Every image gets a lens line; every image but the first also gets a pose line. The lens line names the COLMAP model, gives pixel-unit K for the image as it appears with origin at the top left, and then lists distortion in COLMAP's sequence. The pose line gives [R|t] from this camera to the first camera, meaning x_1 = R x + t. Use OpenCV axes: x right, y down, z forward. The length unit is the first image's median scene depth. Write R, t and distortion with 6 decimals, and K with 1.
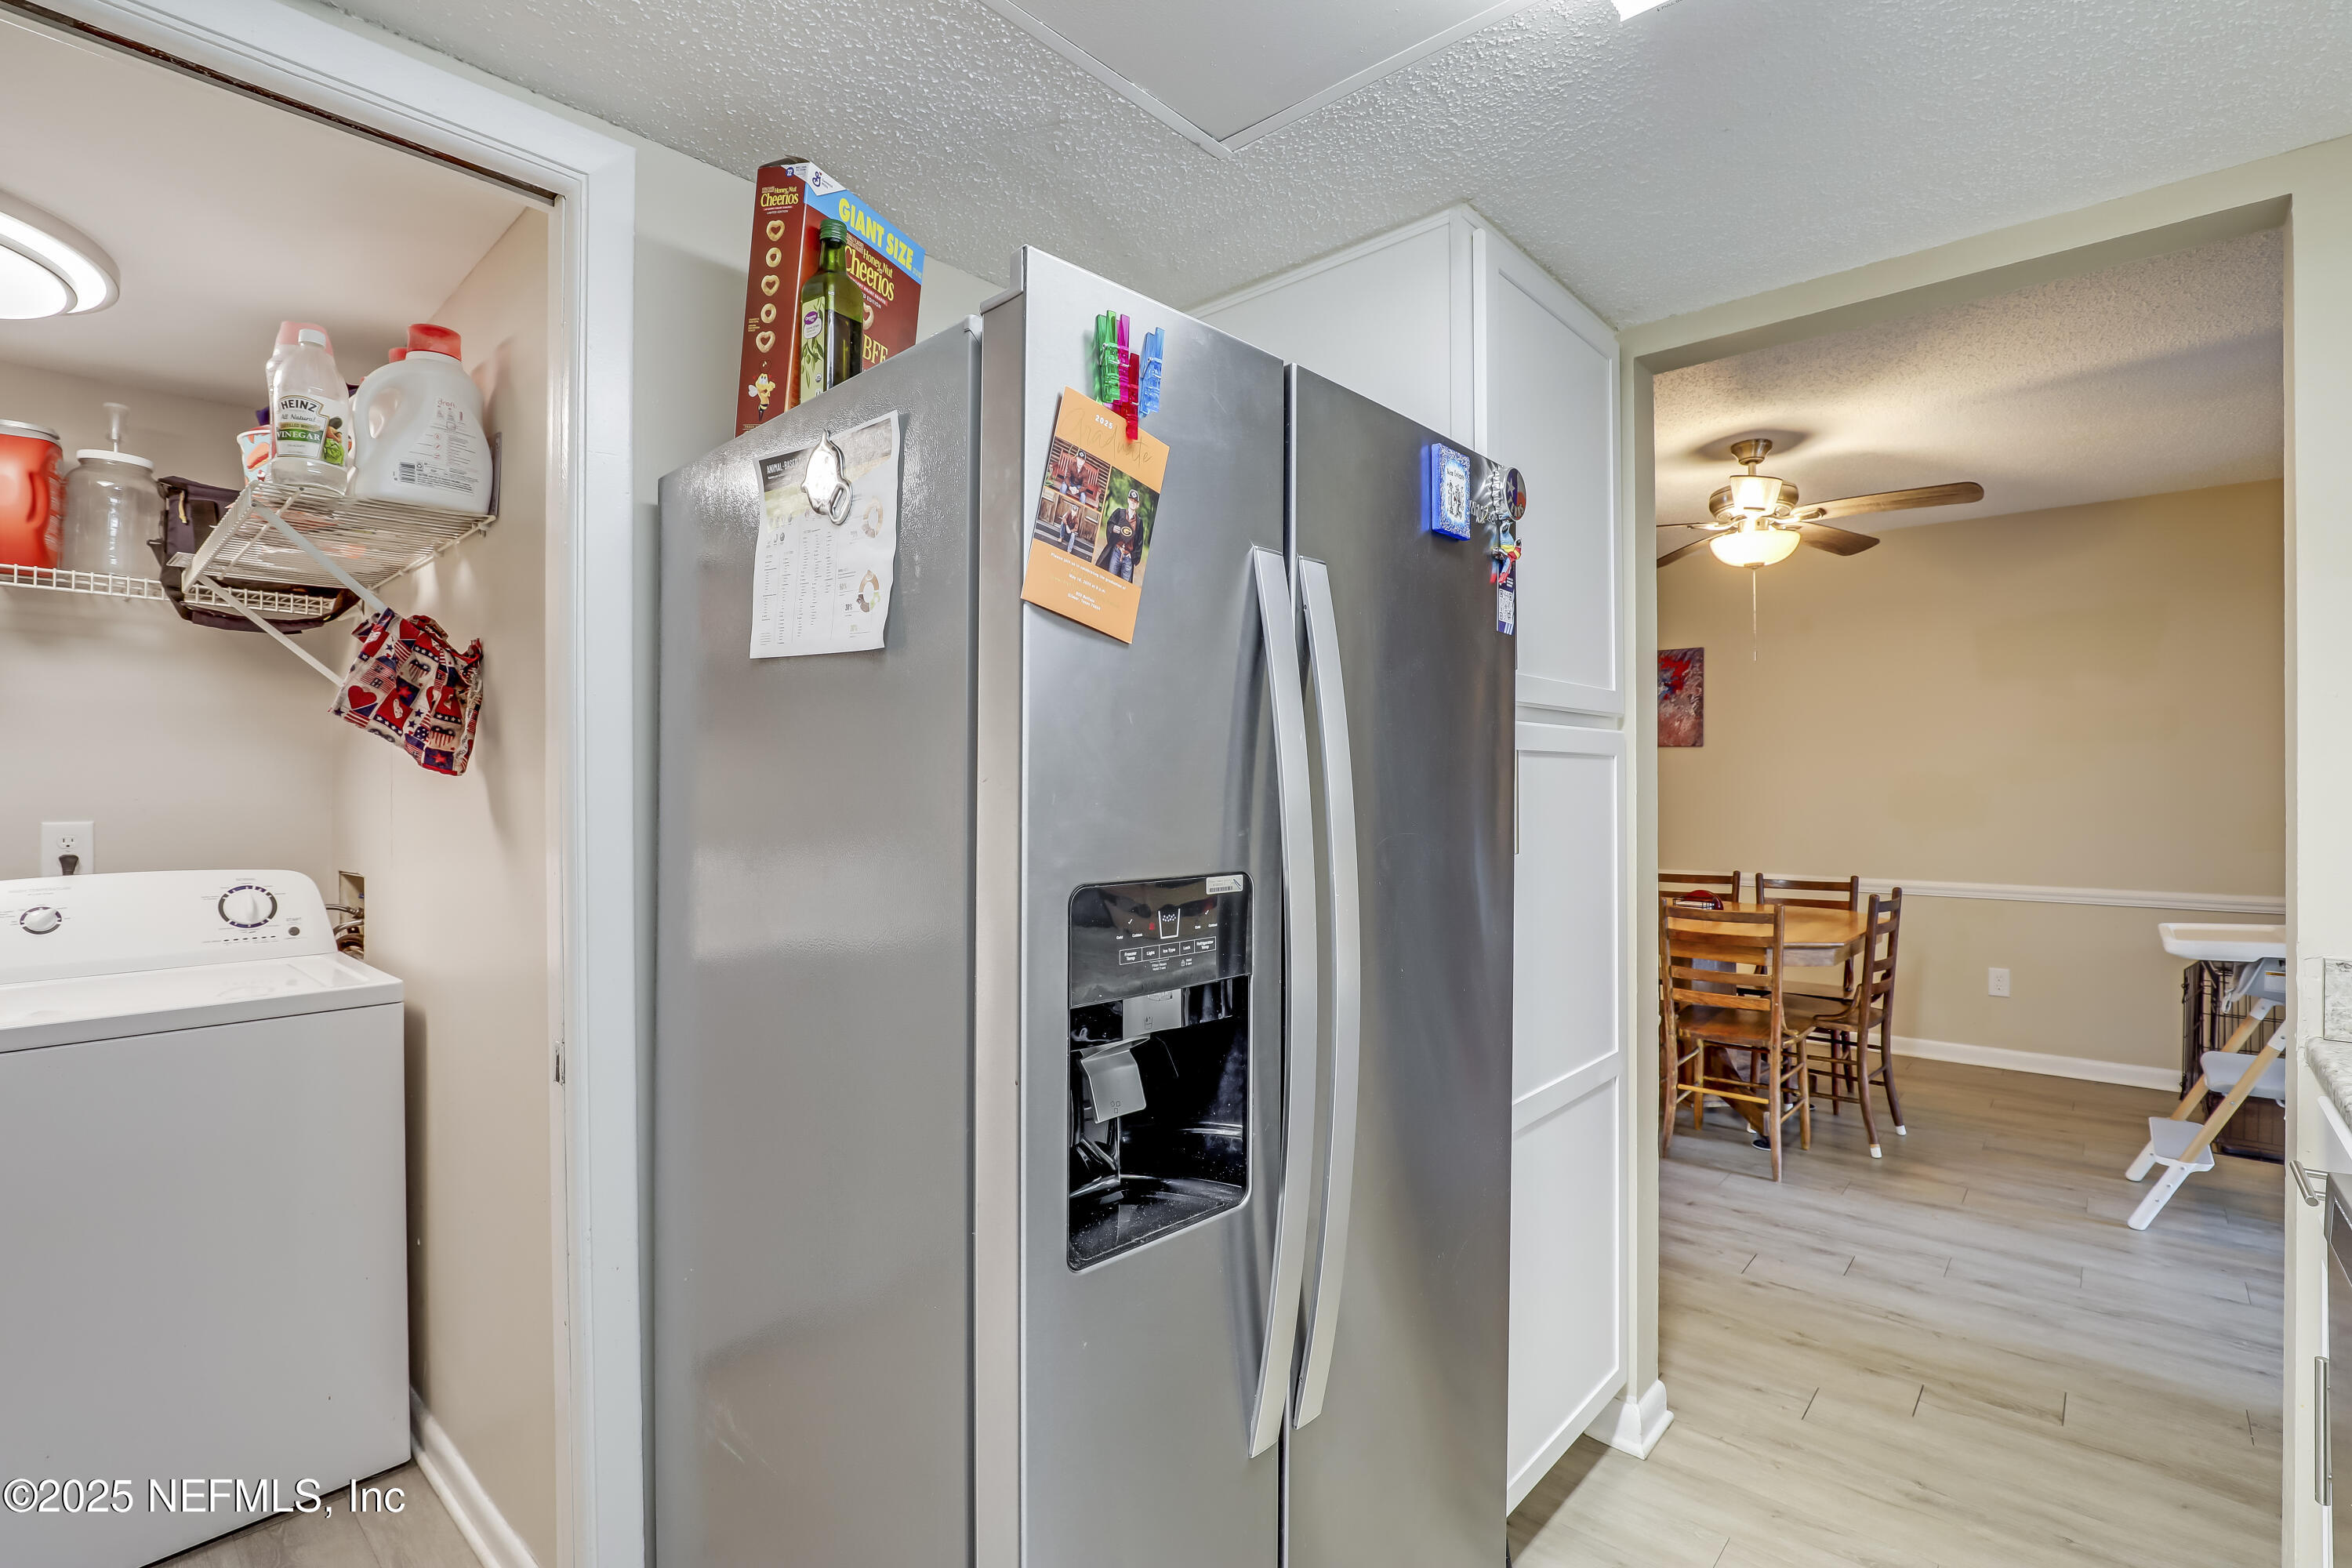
lens RADIAL K [[1085.3, 0, 1167.7], [0, 1085.3, 787.7], [0, 0, 1]] dist [-0.019905, 0.000838]
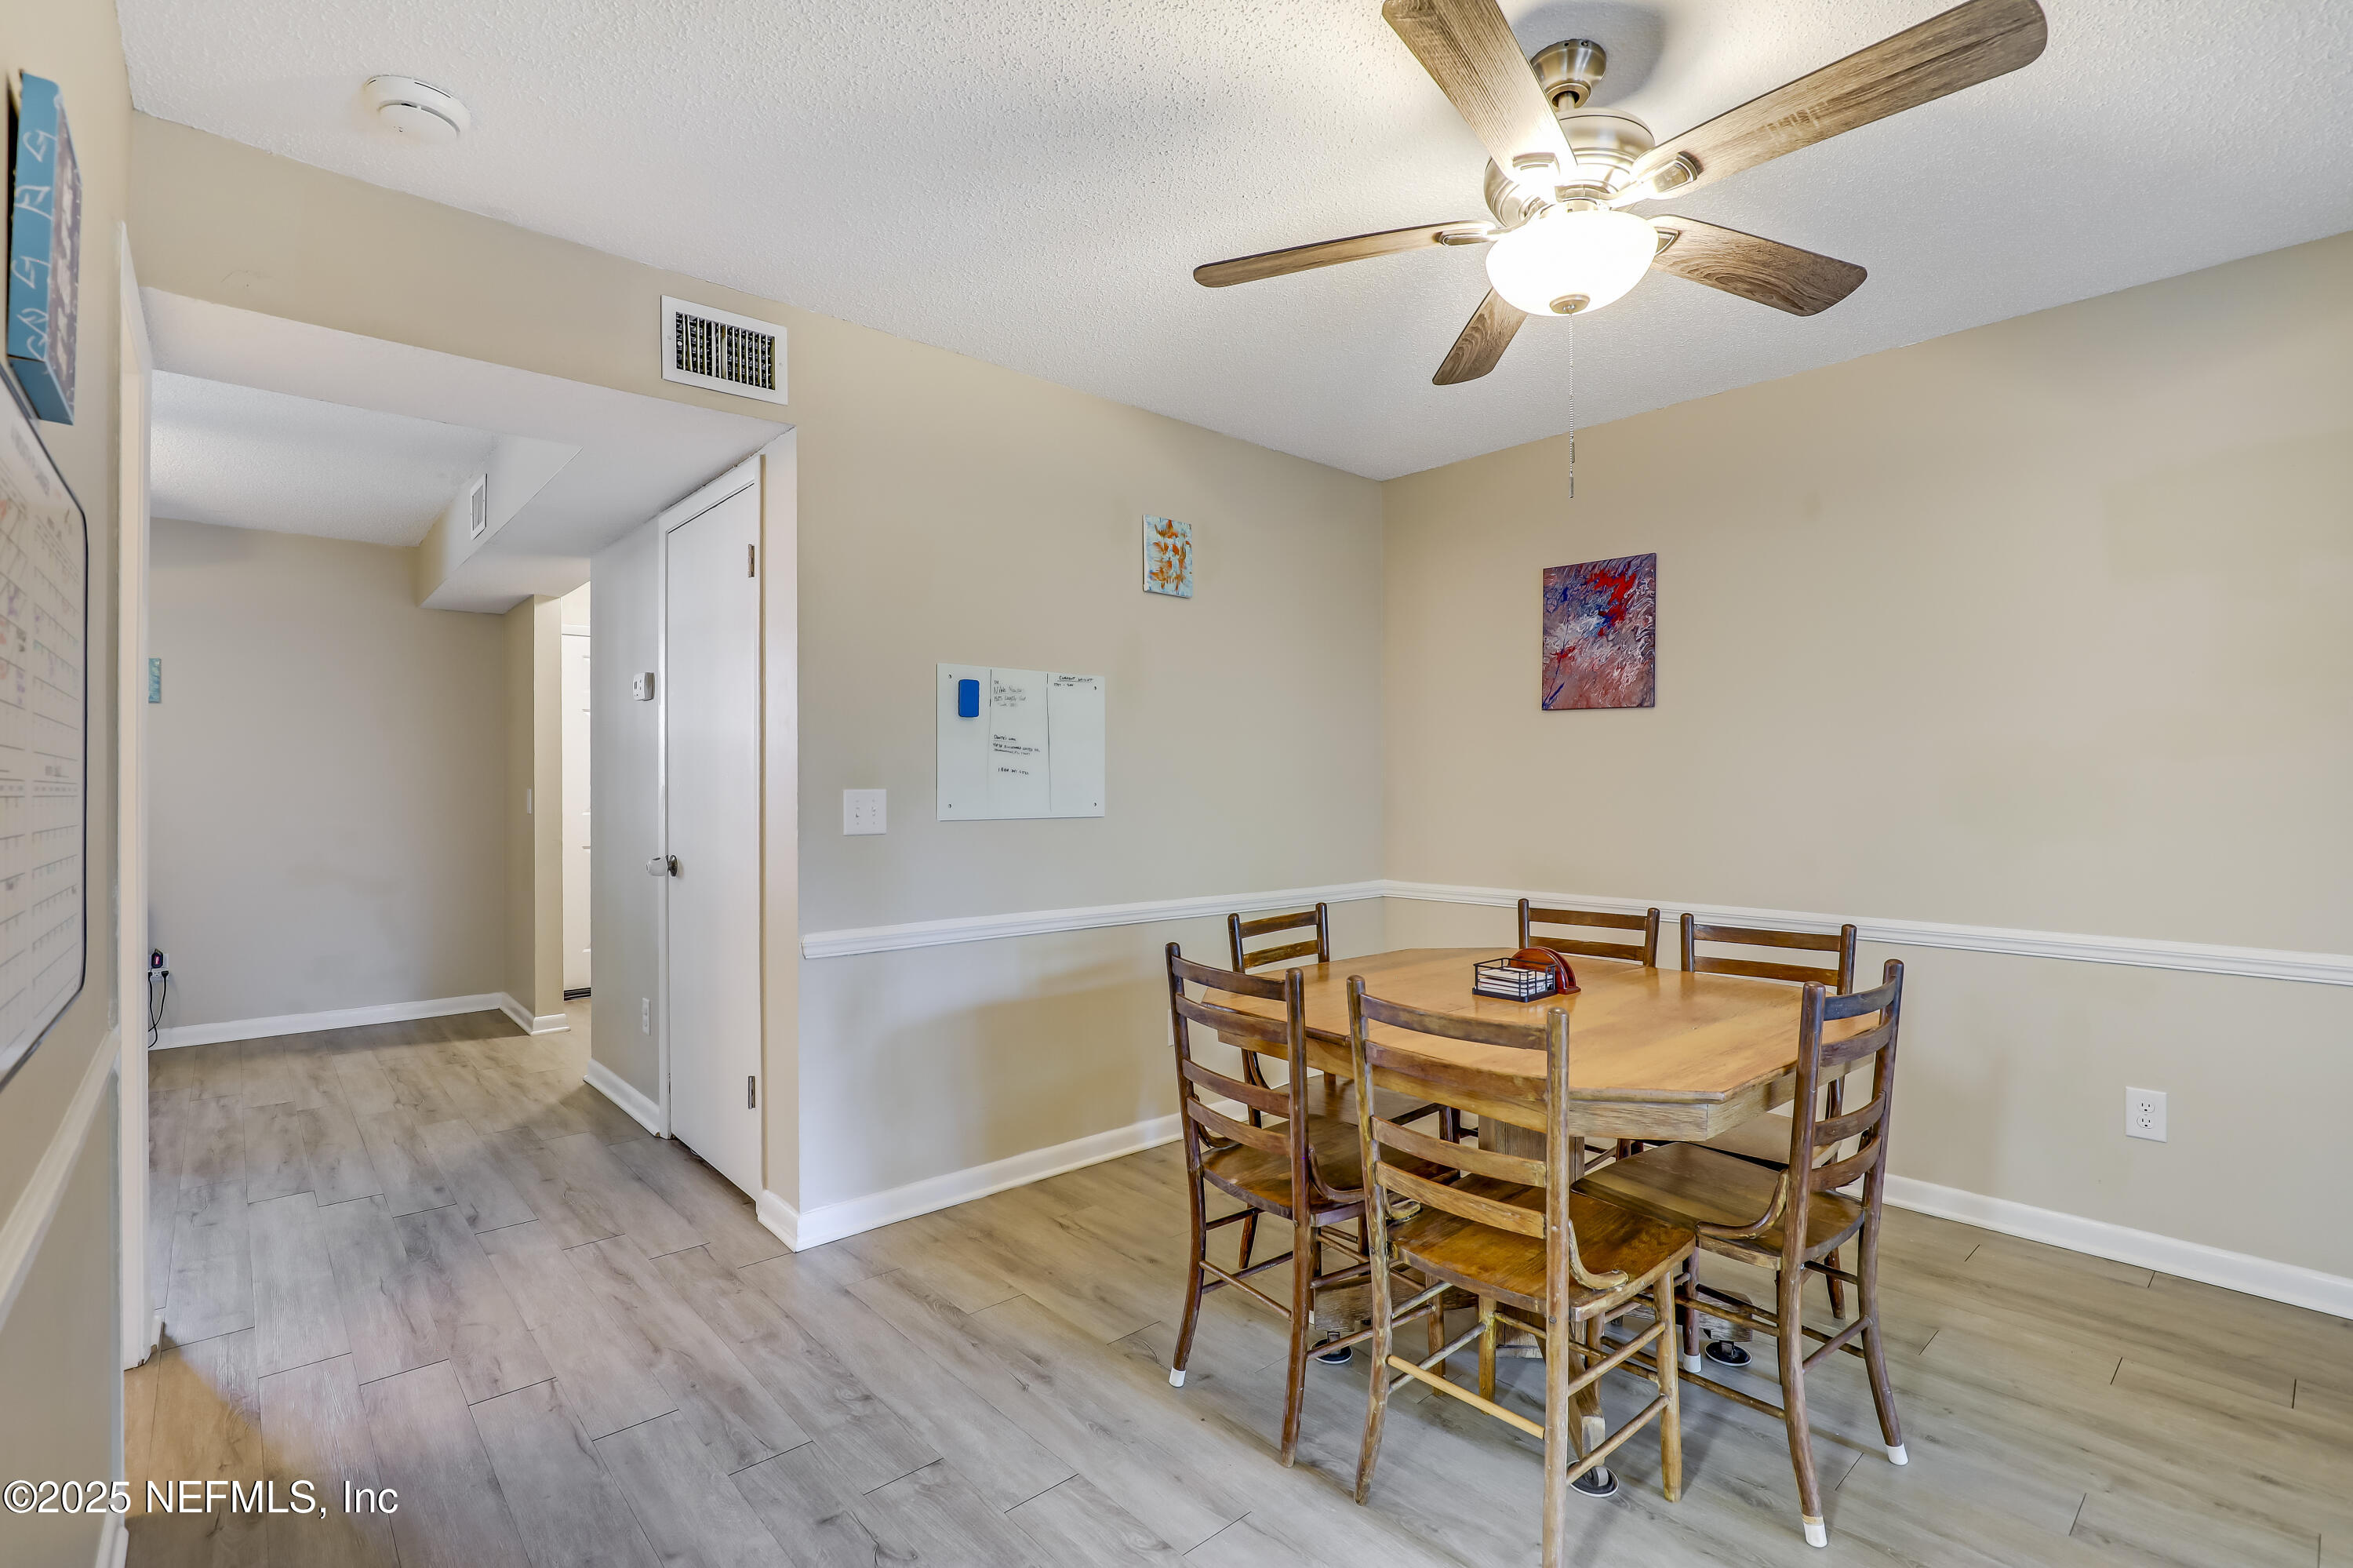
lens RADIAL K [[1071.8, 0, 1176.5], [0, 1071.8, 784.0], [0, 0, 1]] dist [-0.018879, 0.004854]
pose [[0.993470, 0.004880, -0.113992, 0.119822], [-0.005158, 0.999984, -0.002140, 0.004438], [0.113980, 0.002714, 0.993479, 0.140821]]
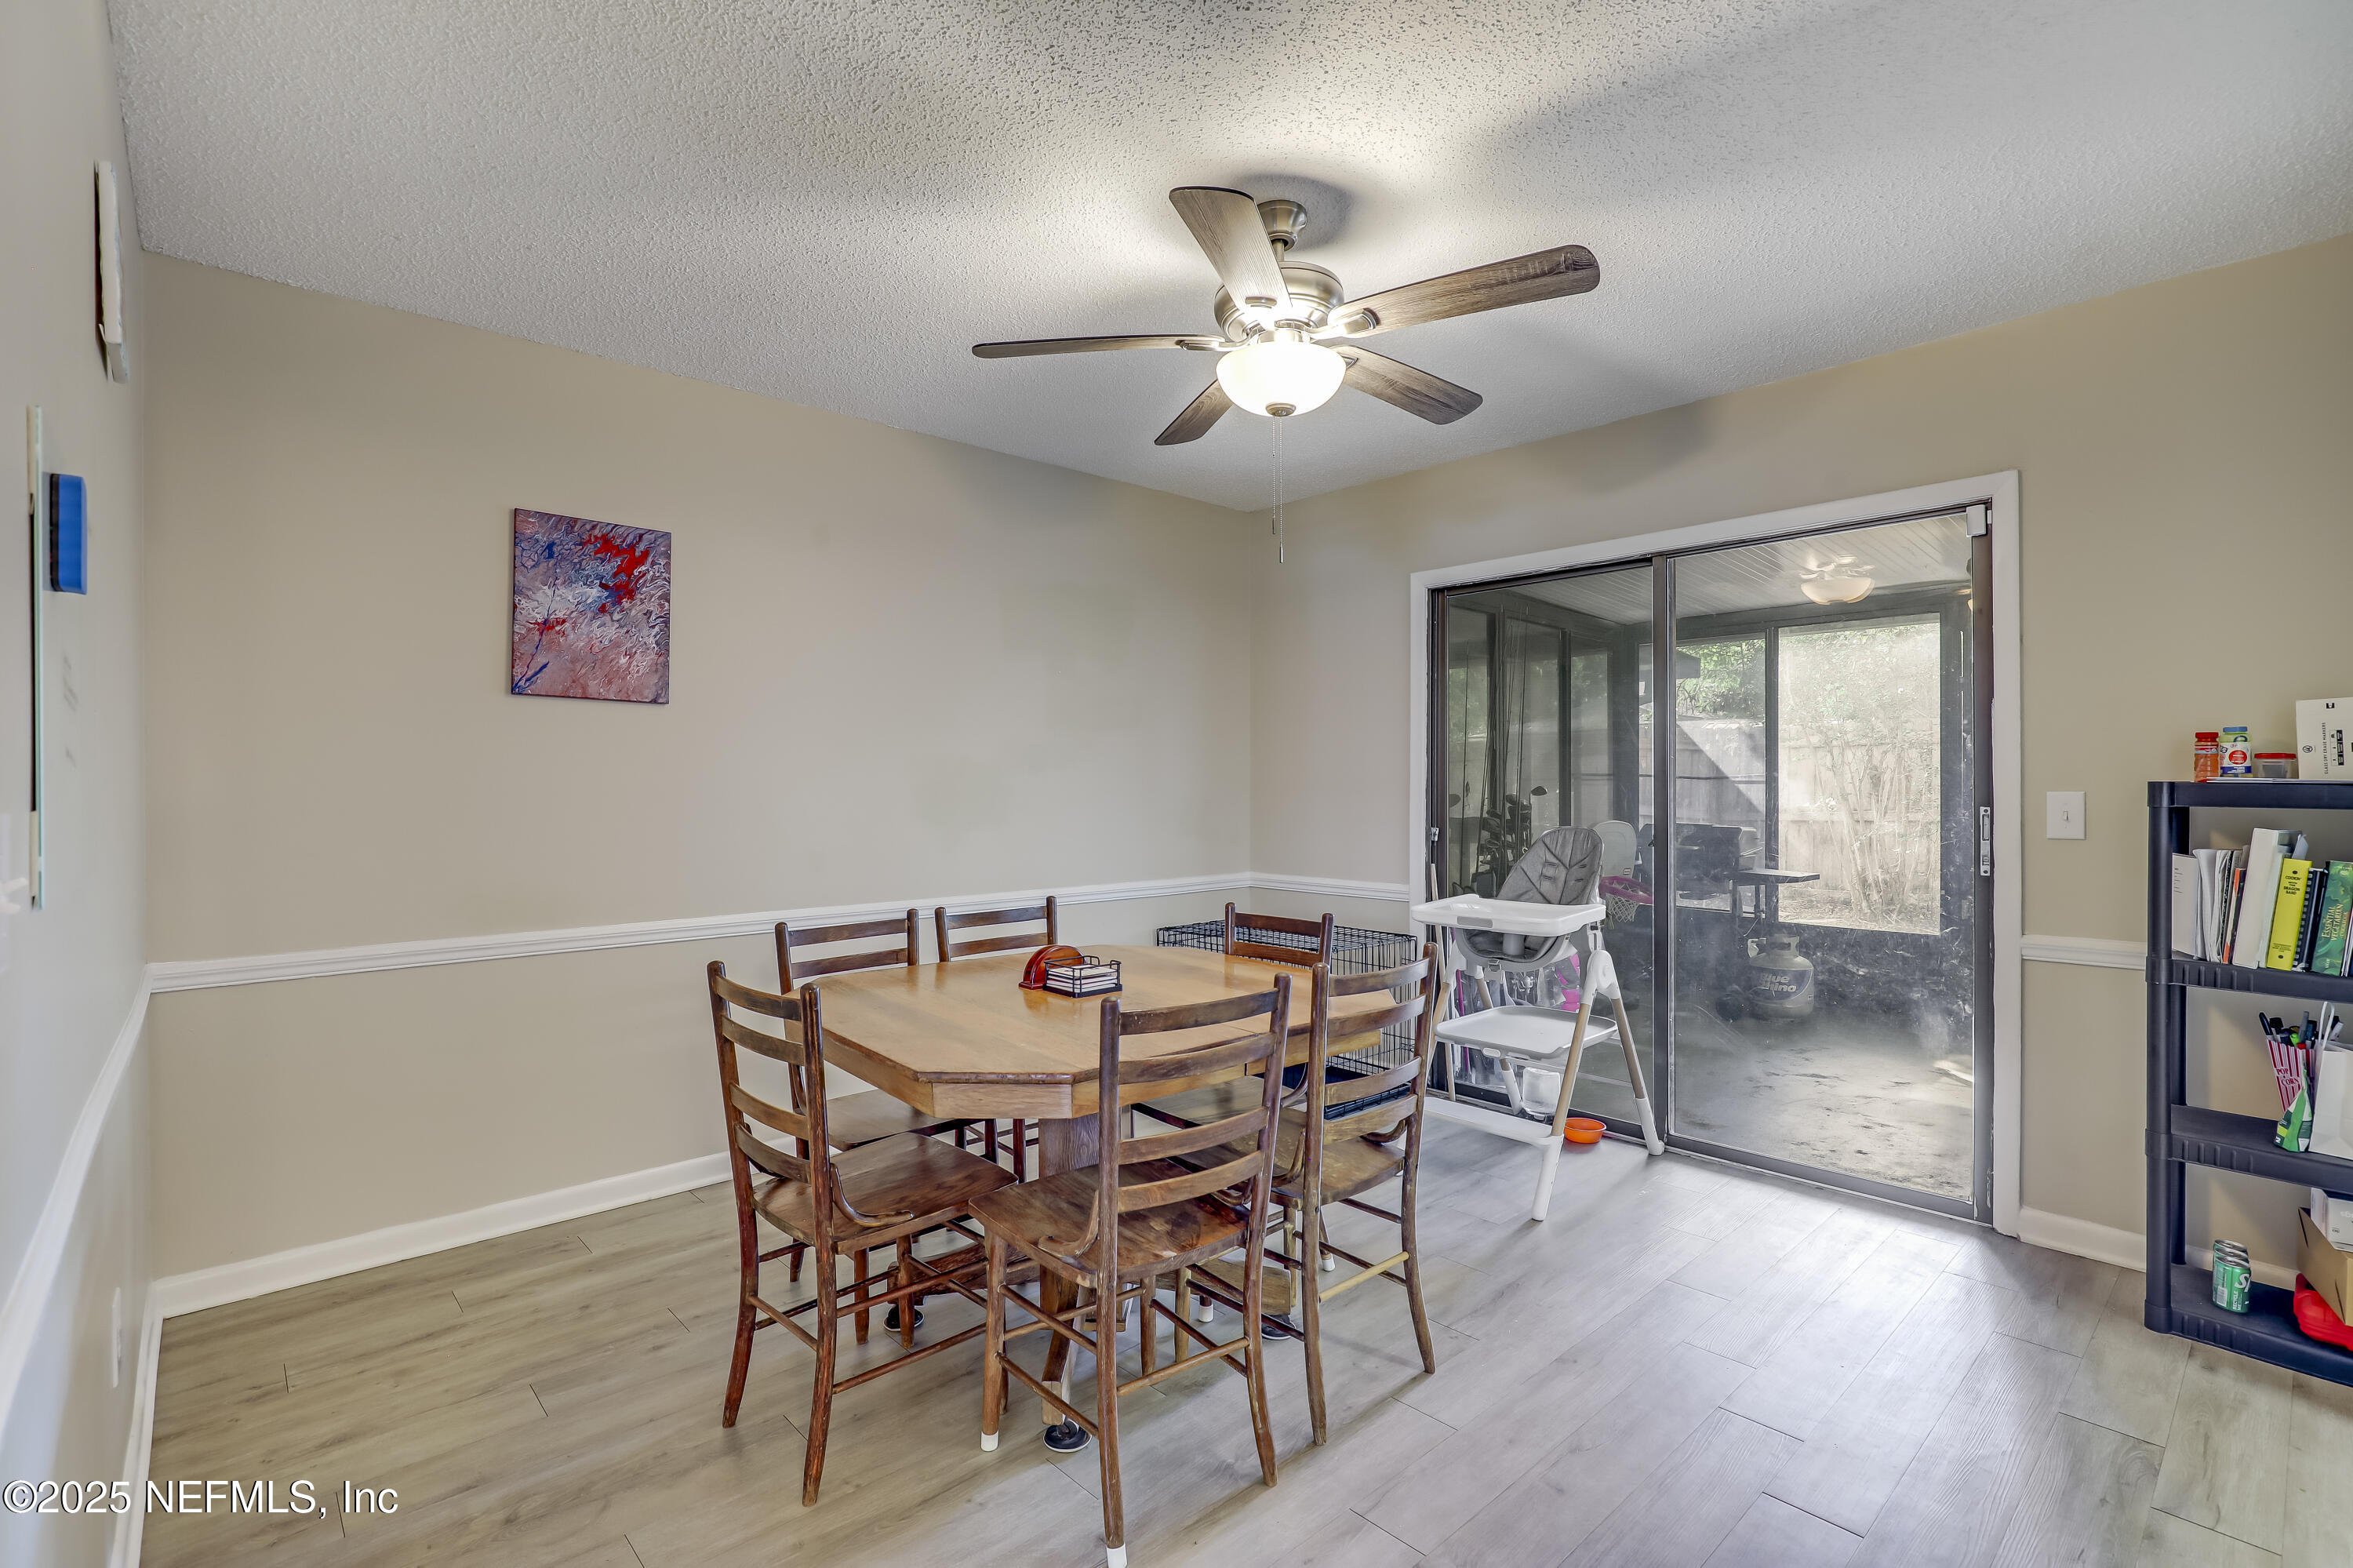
lens RADIAL K [[1074.6, 0, 1209.9], [0, 1074.6, 795.9], [0, 0, 1]] dist [-0.022037, 0.001210]
pose [[0.088236, 0.000762, 0.996099, -0.019148], [0.012525, 0.999920, -0.001874, 0.006317], [-0.996021, 0.012642, 0.088219, 0.278635]]
